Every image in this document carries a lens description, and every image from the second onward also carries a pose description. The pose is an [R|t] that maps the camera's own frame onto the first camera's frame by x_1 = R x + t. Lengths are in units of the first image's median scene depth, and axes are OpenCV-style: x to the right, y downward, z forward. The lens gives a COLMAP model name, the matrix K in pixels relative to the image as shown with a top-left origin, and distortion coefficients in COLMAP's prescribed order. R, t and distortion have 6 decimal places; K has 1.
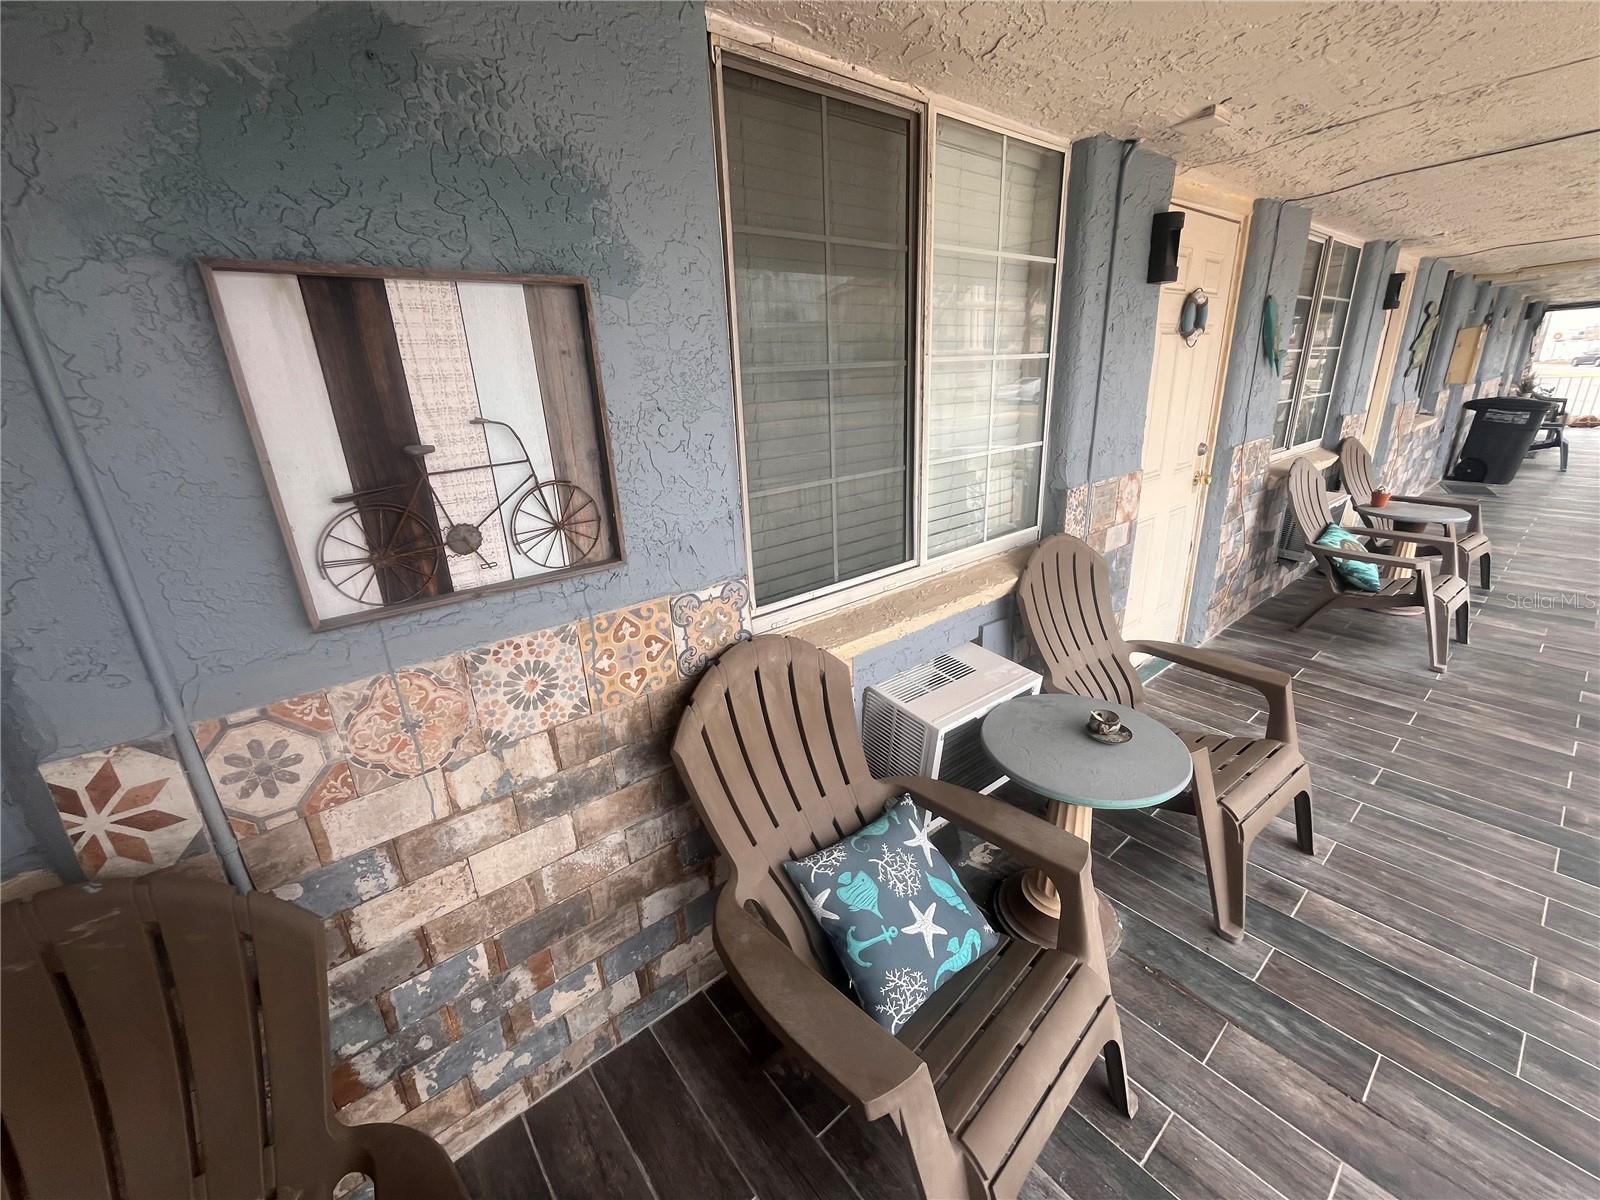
lens RADIAL K [[644.7, 0, 799.7], [0, 644.7, 595.5], [0, 0, 1]] dist [0.000653, 0.000020]
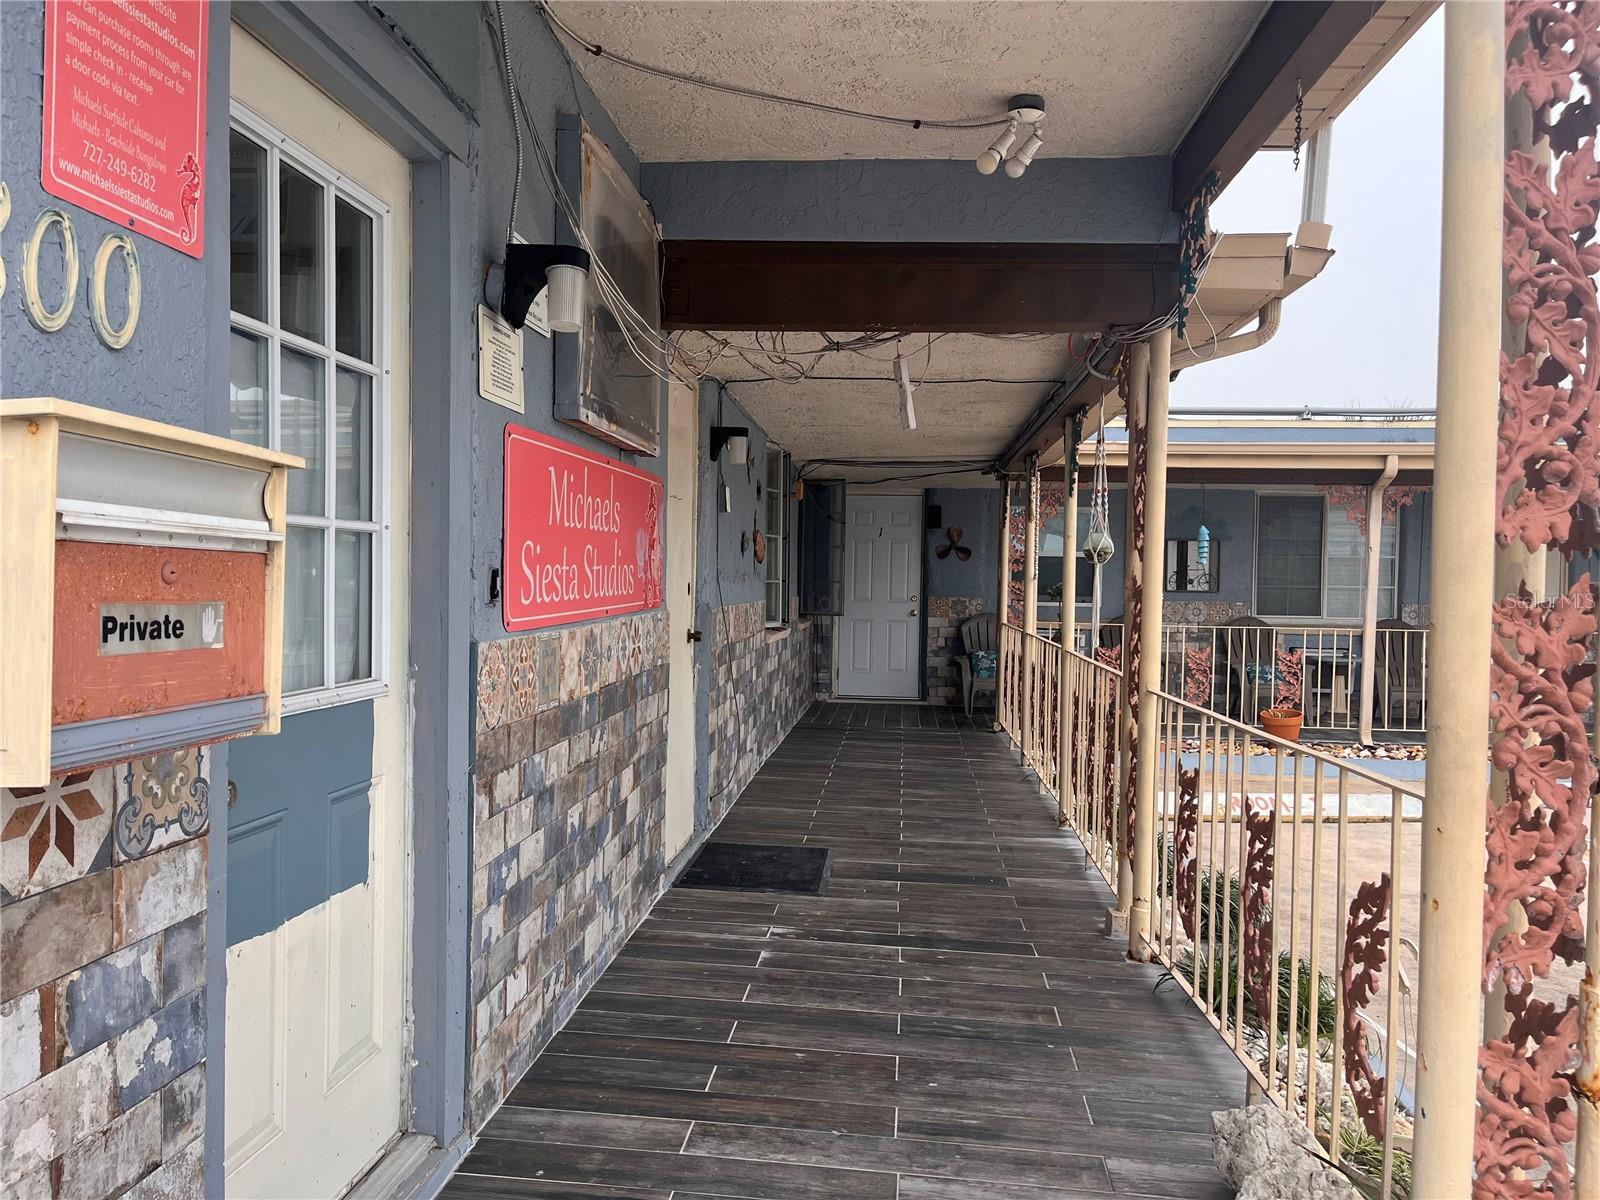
lens RADIAL K [[1215.8, 0, 796.0], [0, 1215.8, 600.8], [0, 0, 1]] dist [0.013314, -0.023192]
pose [[0.706387, 0.066392, -0.704705, 4.486411], [-0.269260, 0.945948, -0.180782, 2.875898], [0.654612, 0.317451, 0.686082, -8.388519]]
